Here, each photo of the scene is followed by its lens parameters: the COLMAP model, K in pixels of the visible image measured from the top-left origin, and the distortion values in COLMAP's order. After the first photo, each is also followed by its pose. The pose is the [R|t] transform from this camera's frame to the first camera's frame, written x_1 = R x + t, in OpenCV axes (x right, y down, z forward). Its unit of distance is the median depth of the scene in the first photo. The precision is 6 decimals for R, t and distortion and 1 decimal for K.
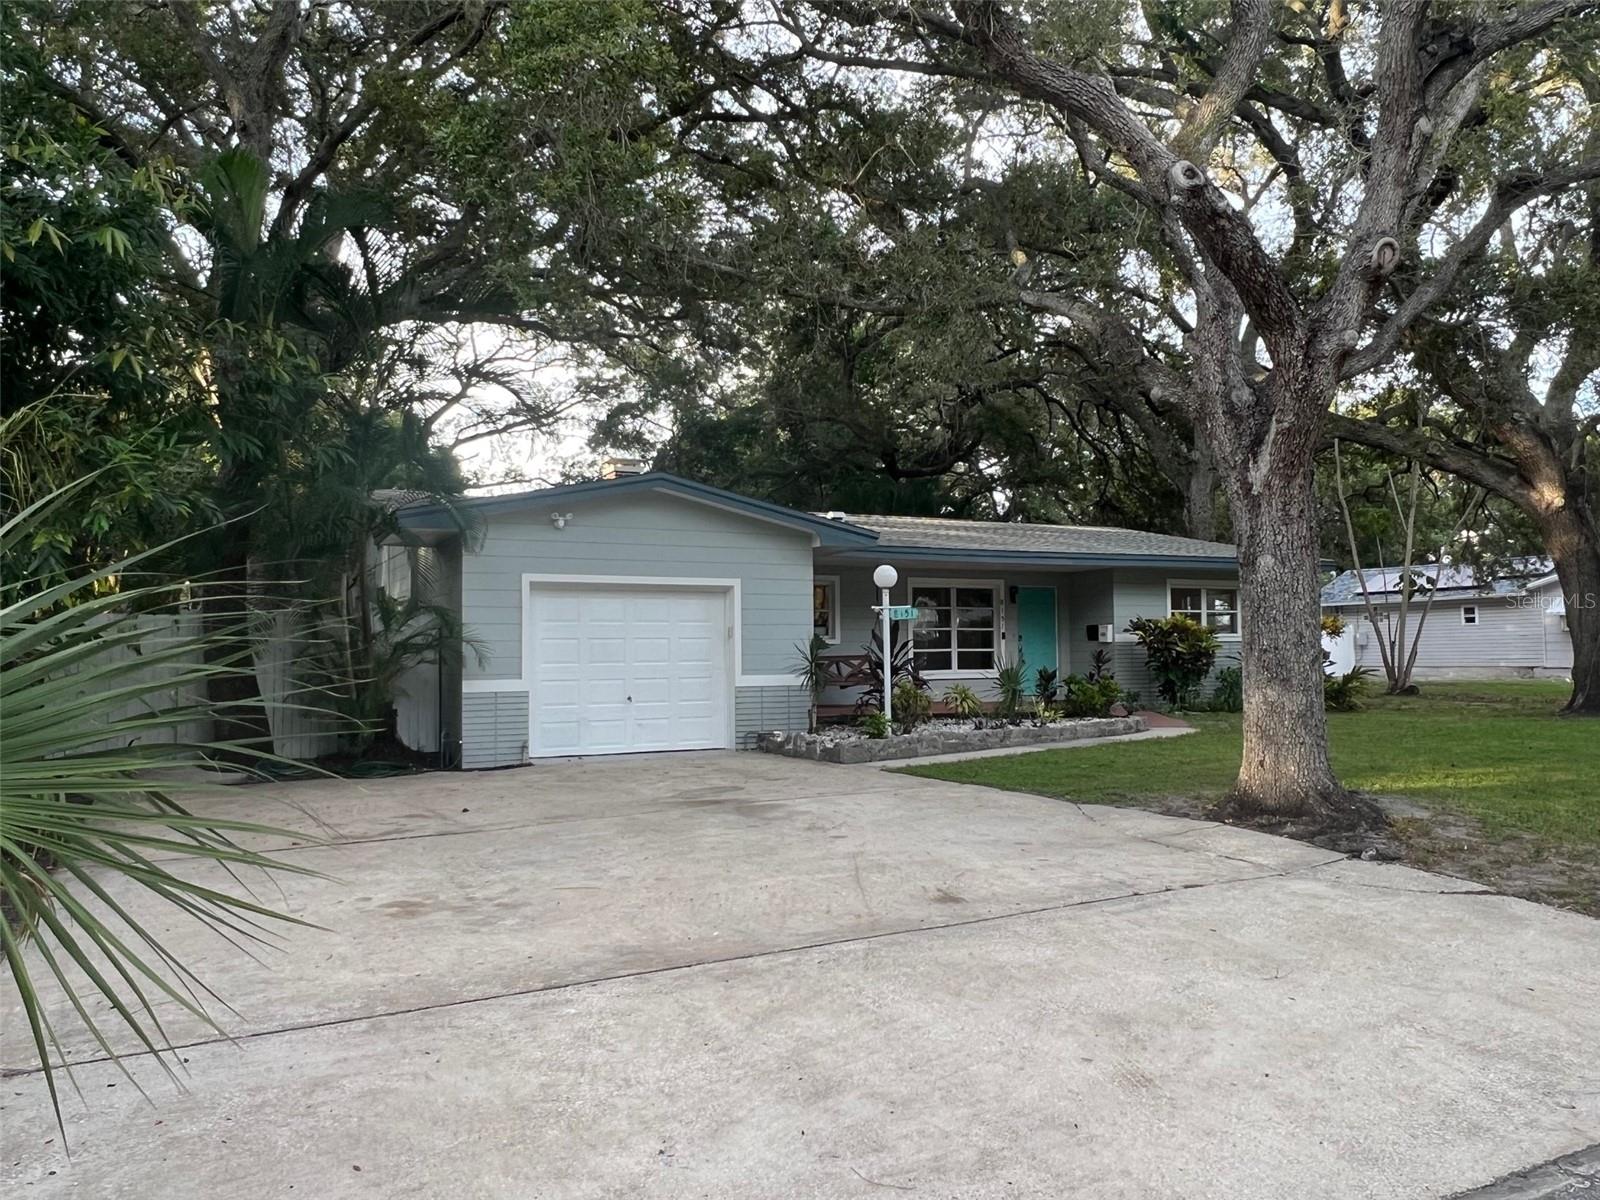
lens RADIAL K [[1161.4, 0, 800.0], [0, 1161.4, 600.0], [0, 0, 1]] dist [-0.000876, -0.001006]
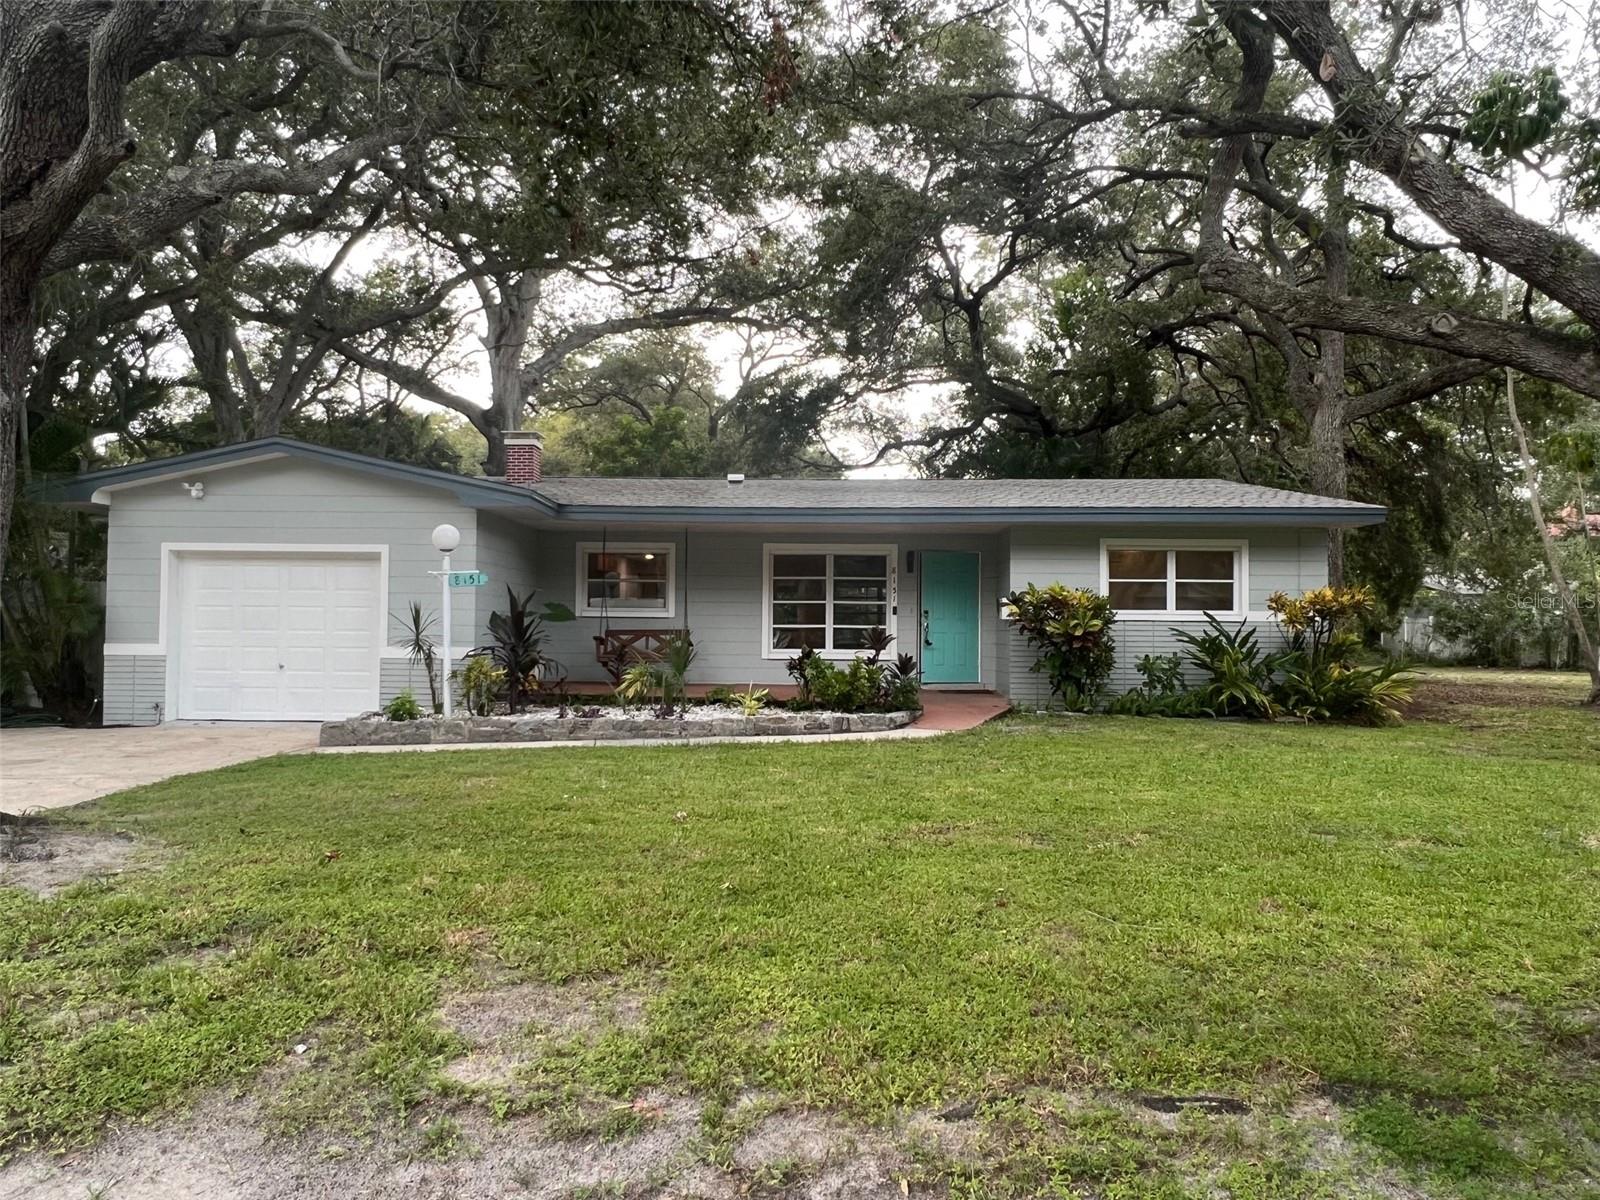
lens RADIAL K [[1033.5, 0, 800.0], [0, 1033.5, 600.0], [0, 0, 1]] dist [0.000895, 0.000078]
pose [[0.877586, 0.002625, -0.479412, 0.662346], [0.004728, 0.999889, 0.014128, 0.017075], [0.479396, -0.014665, 0.877476, 0.428301]]
